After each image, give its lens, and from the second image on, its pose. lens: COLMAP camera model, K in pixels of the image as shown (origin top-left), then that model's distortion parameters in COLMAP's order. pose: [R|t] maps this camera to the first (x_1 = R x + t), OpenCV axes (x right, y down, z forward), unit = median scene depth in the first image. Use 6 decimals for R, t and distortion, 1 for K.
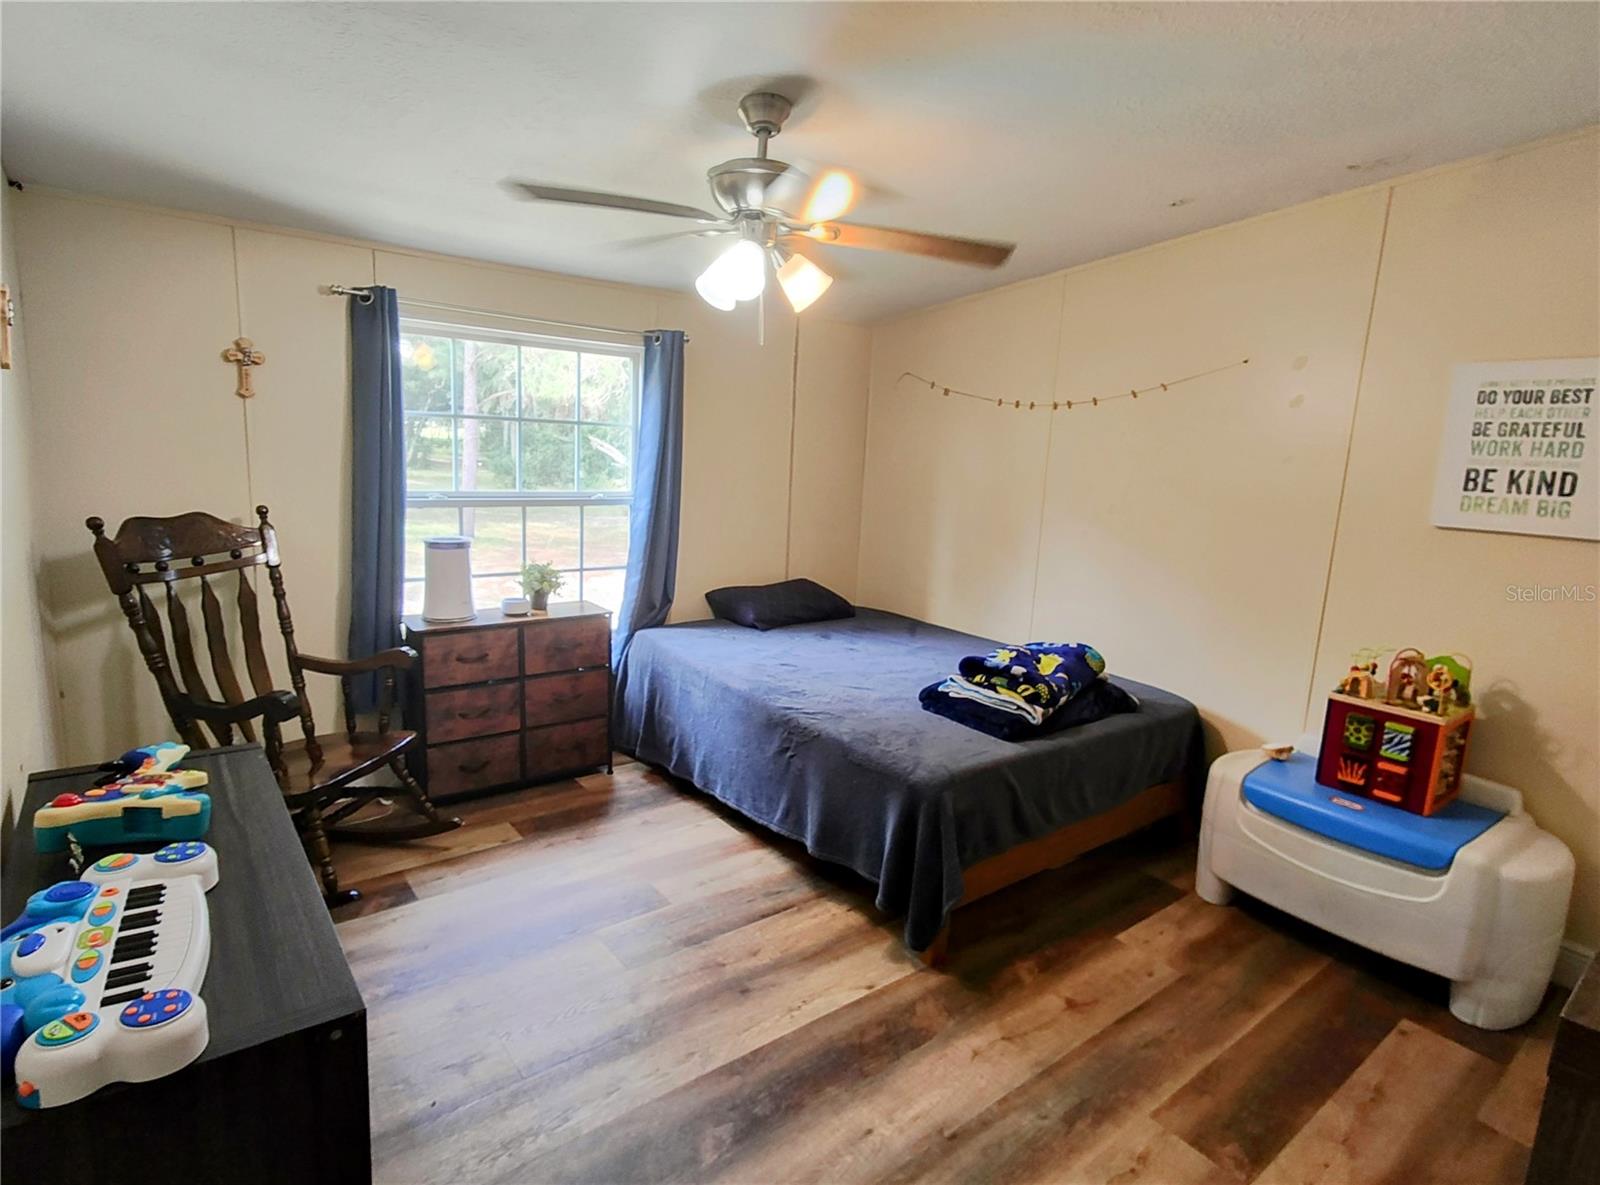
lens RADIAL K [[843.5, 0, 799.0], [0, 843.5, 594.5], [0, 0, 1]] dist [-0.004522, 0.005054]
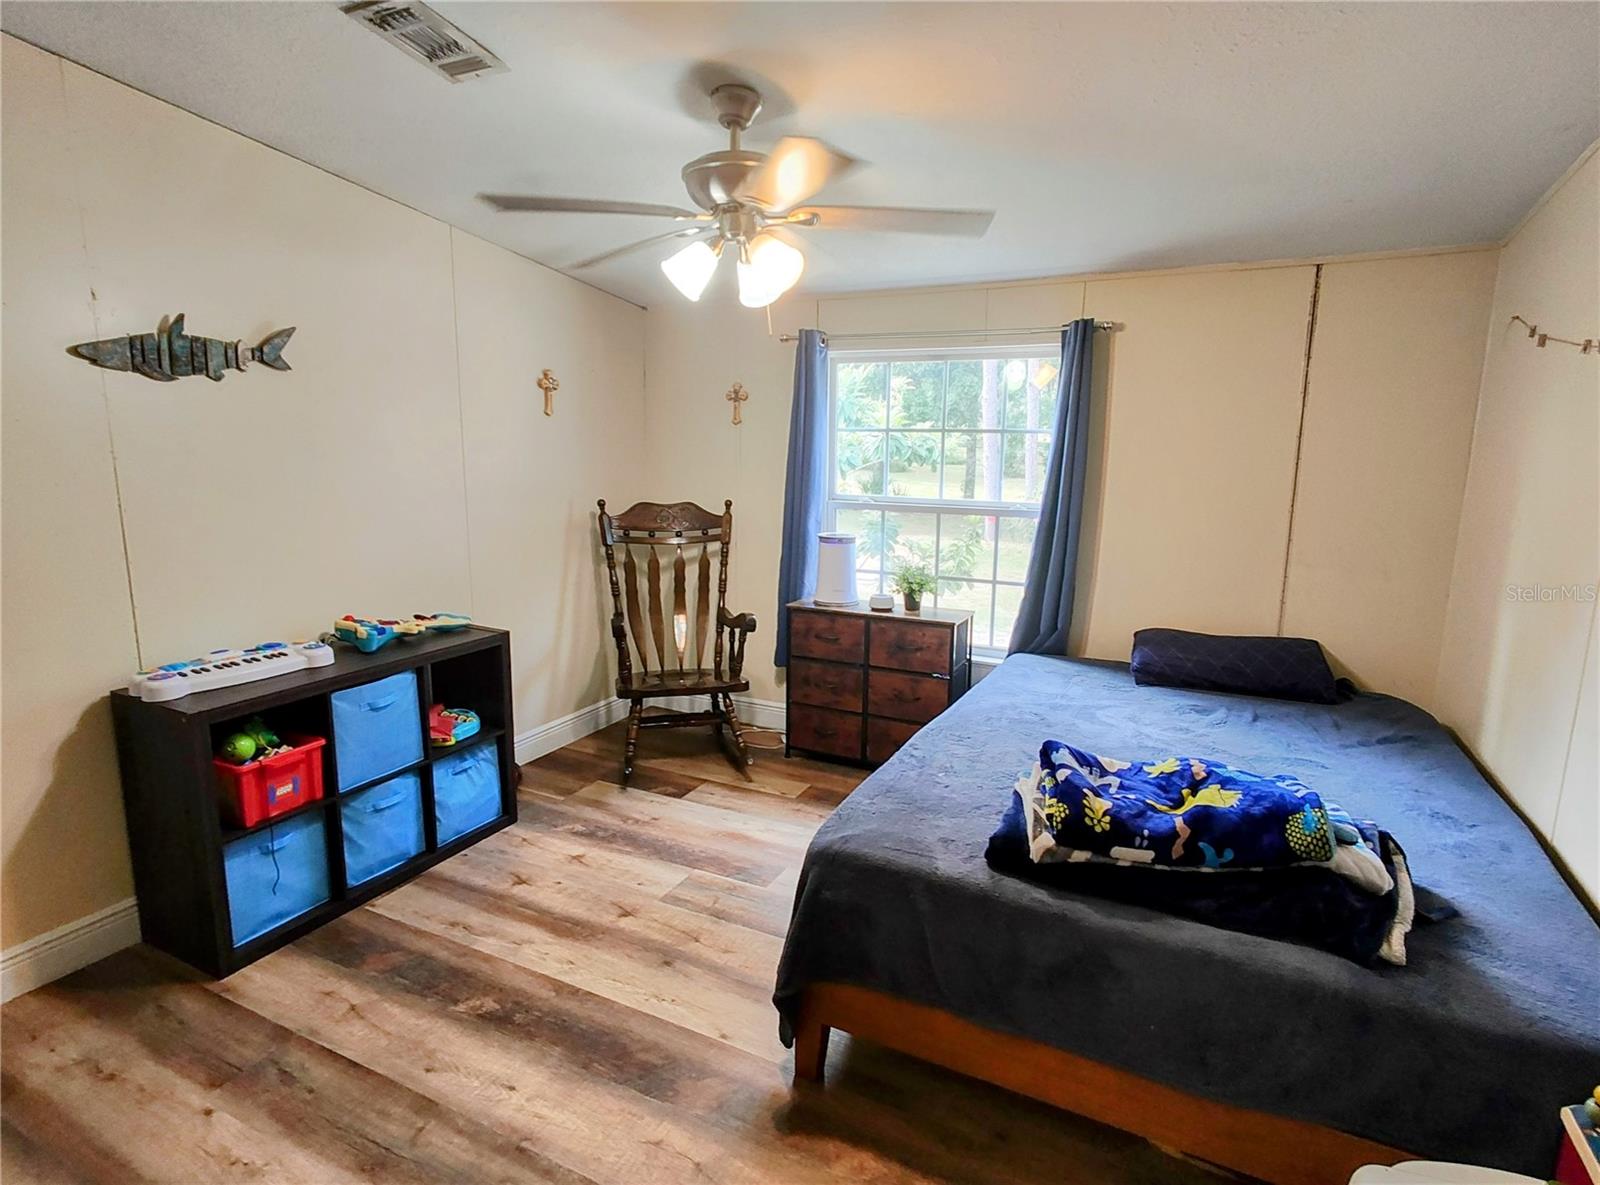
lens RADIAL K [[843.5, 0, 799.0], [0, 843.5, 594.5], [0, 0, 1]] dist [-0.004522, 0.005054]
pose [[0.432874, 0.120643, -0.893345, 0.627478], [-0.151878, 0.986598, 0.059643, -0.046896], [0.888568, 0.109862, 0.445395, 0.449387]]
